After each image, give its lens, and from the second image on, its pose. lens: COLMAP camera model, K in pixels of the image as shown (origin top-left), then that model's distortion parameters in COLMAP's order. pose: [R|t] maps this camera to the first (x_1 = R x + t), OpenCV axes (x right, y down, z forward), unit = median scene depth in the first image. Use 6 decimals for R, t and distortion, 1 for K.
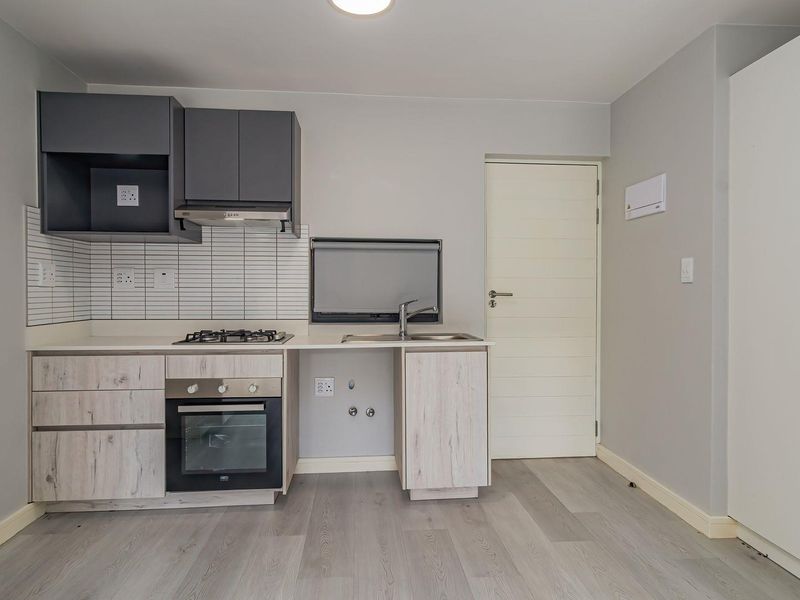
lens RADIAL K [[498.8, 0, 401.7], [0, 498.8, 296.2], [0, 0, 1]] dist [-0.001281, 0.000533]
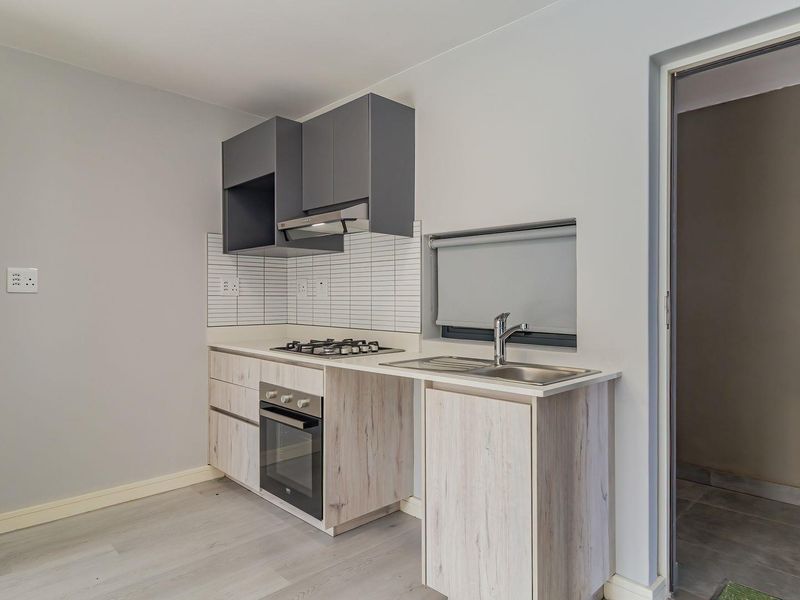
lens RADIAL K [[498.8, 0, 397.3], [0, 498.8, 298.7], [0, 0, 1]] dist [-0.001281, 0.000533]
pose [[0.635423, -0.000237, -0.772164, 0.517578], [-0.007366, 0.999953, -0.006368, -0.007033], [0.772129, 0.009734, 0.635391, 0.519874]]
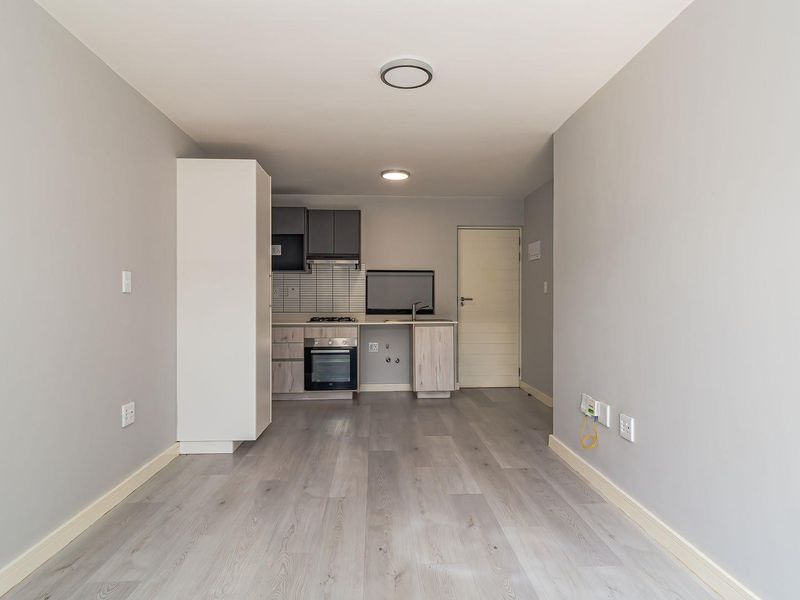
lens RADIAL K [[498.8, 0, 399.5], [0, 498.8, 294.8], [0, 0, 1]] dist [-0.001281, 0.000533]
pose [[0.999362, -0.001222, -0.035692, 0.018146], [0.000718, 0.999900, -0.014127, 0.007968], [0.035705, 0.014092, 0.999263, -1.110613]]
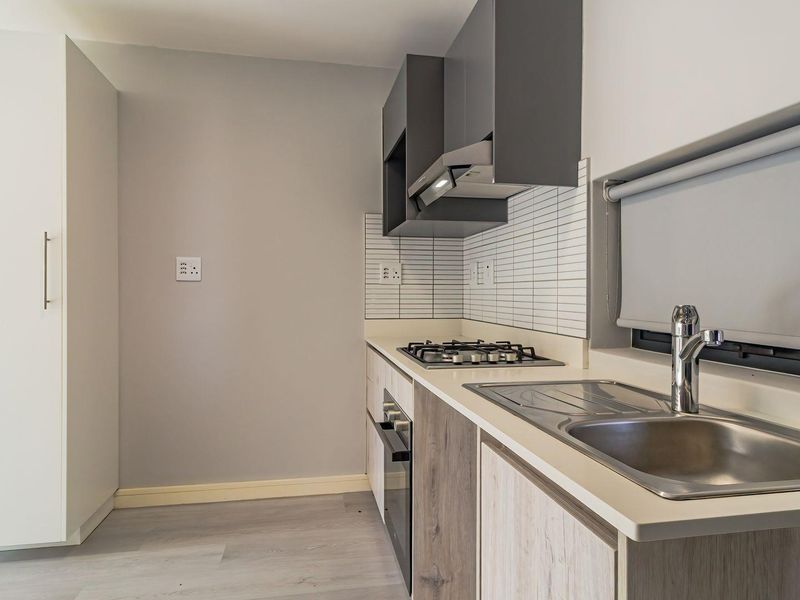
lens RADIAL K [[498.8, 0, 400.5], [0, 498.8, 297.4], [0, 0, 1]] dist [-0.001281, 0.000533]
pose [[0.106564, 0.006269, -0.994286, 0.371358], [-0.012839, 0.999905, 0.004928, 0.003719], [0.994223, 0.012240, 0.106634, 0.891306]]
